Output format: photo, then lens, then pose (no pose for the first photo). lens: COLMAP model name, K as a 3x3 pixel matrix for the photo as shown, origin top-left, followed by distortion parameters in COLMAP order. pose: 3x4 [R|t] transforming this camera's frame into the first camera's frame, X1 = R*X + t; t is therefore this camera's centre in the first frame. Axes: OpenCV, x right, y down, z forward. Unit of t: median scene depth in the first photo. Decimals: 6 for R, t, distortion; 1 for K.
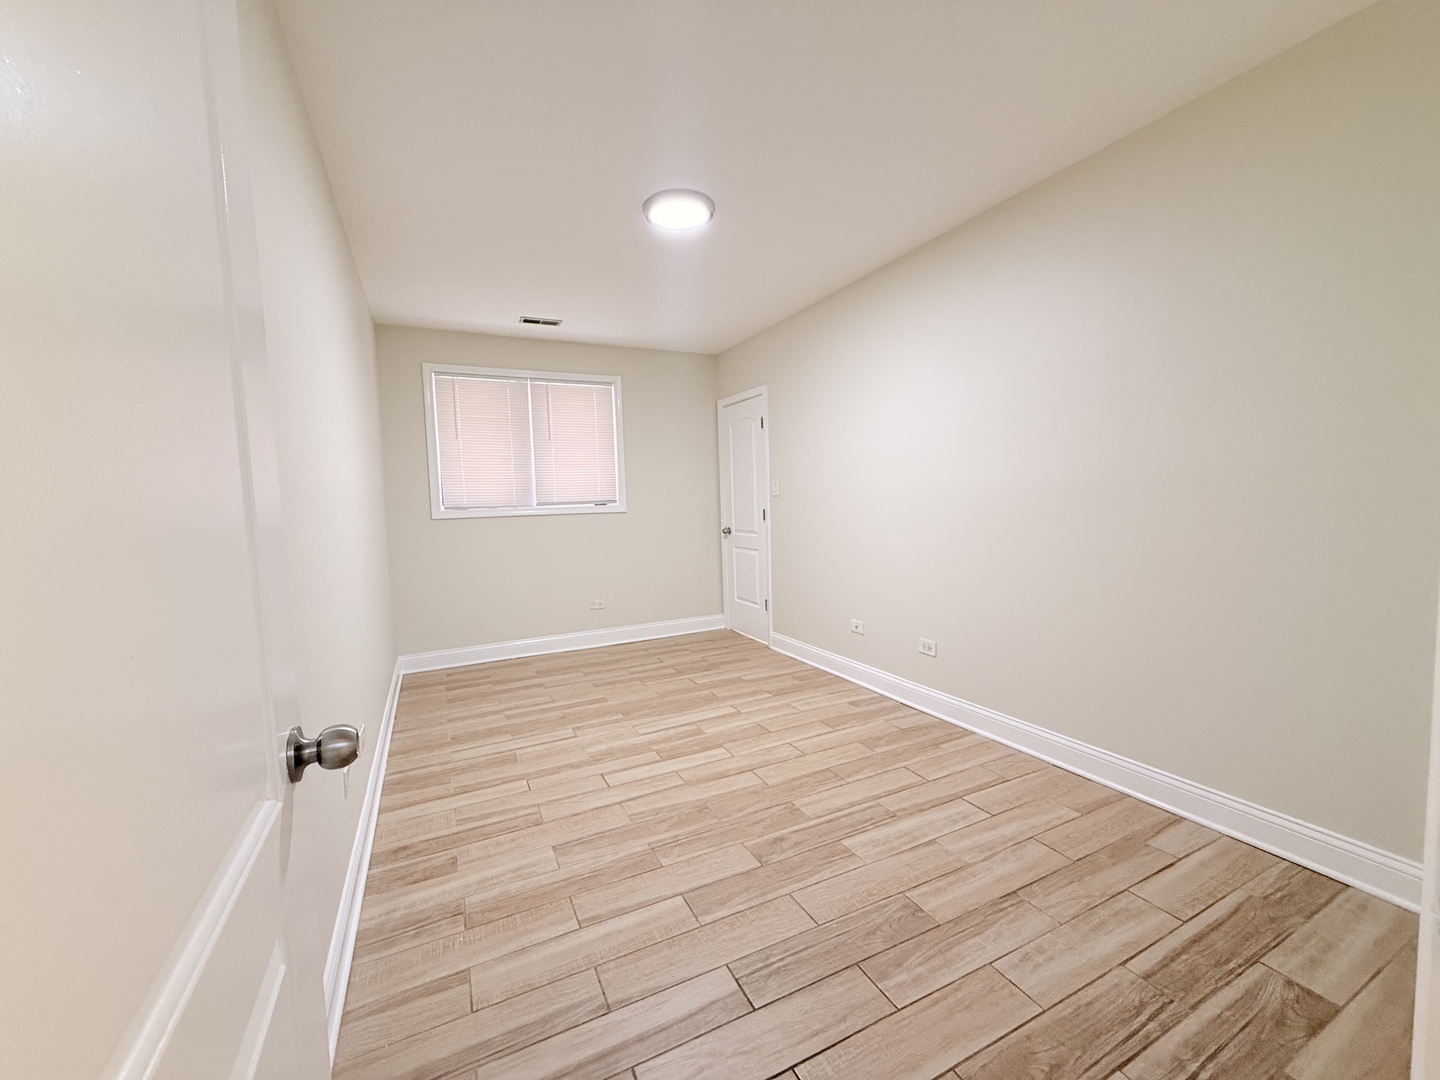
lens RADIAL K [[573.1, 0, 716.6], [0, 573.1, 536.3], [0, 0, 1]] dist [0.000566, 0.000348]
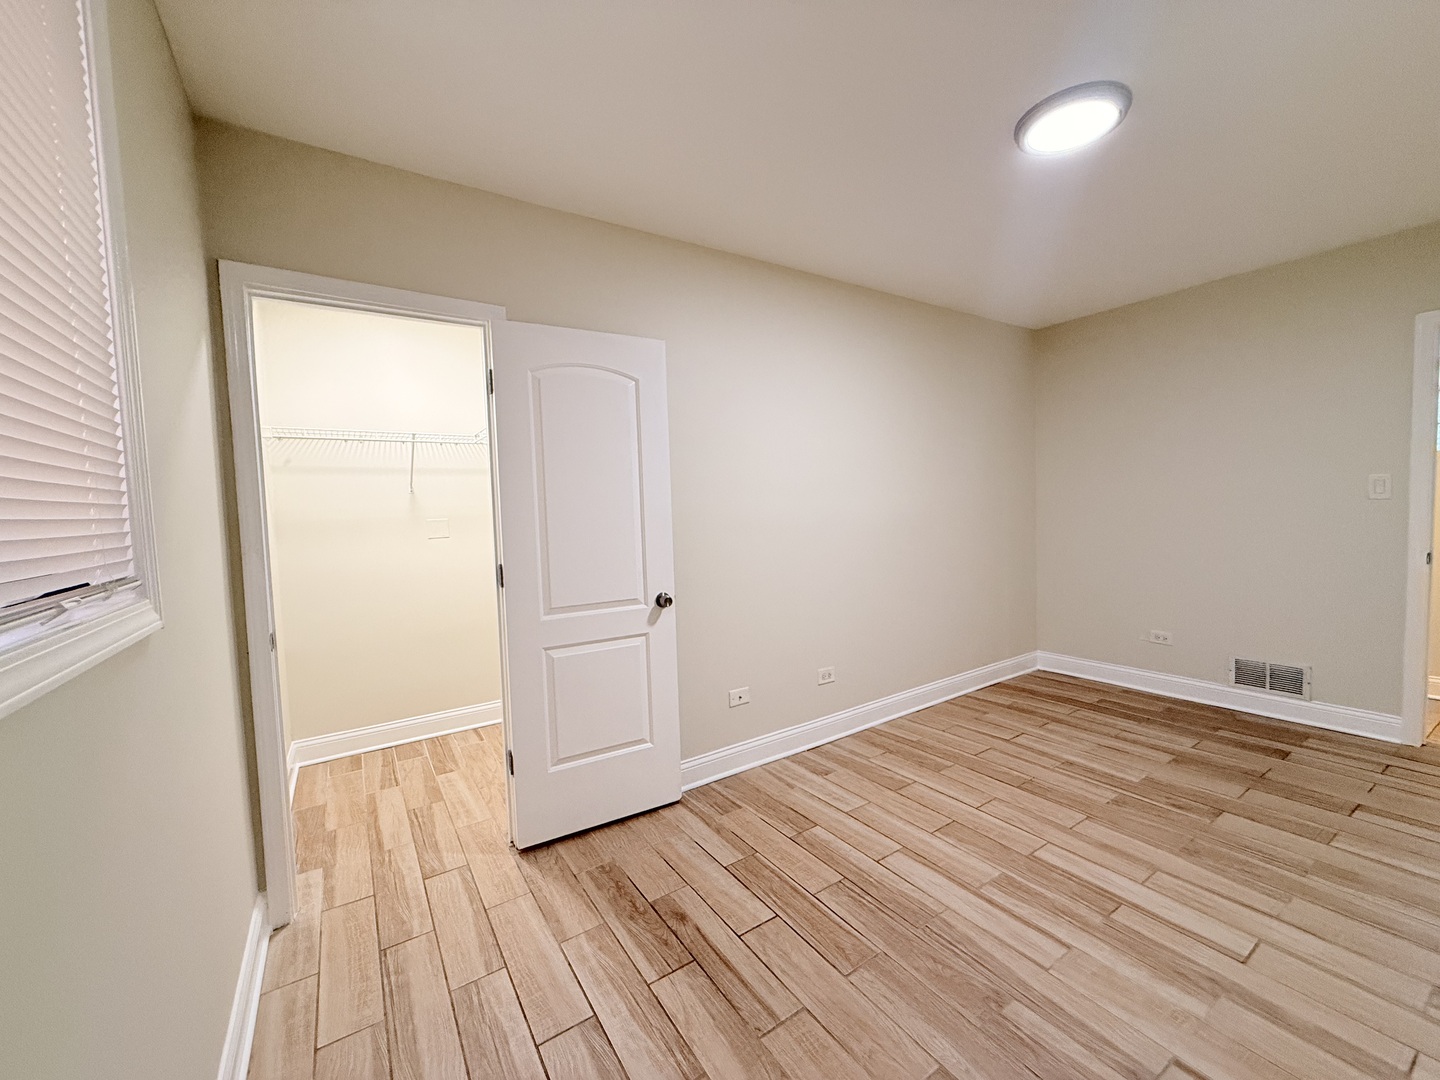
lens RADIAL K [[573.1, 0, 724.3], [0, 573.1, 536.2], [0, 0, 1]] dist [0.000566, 0.000348]
pose [[-0.118228, -0.011557, 0.992919, -0.651938], [0.102434, 0.994456, 0.023772, -0.096816], [-0.987689, 0.104519, -0.116388, 1.386991]]
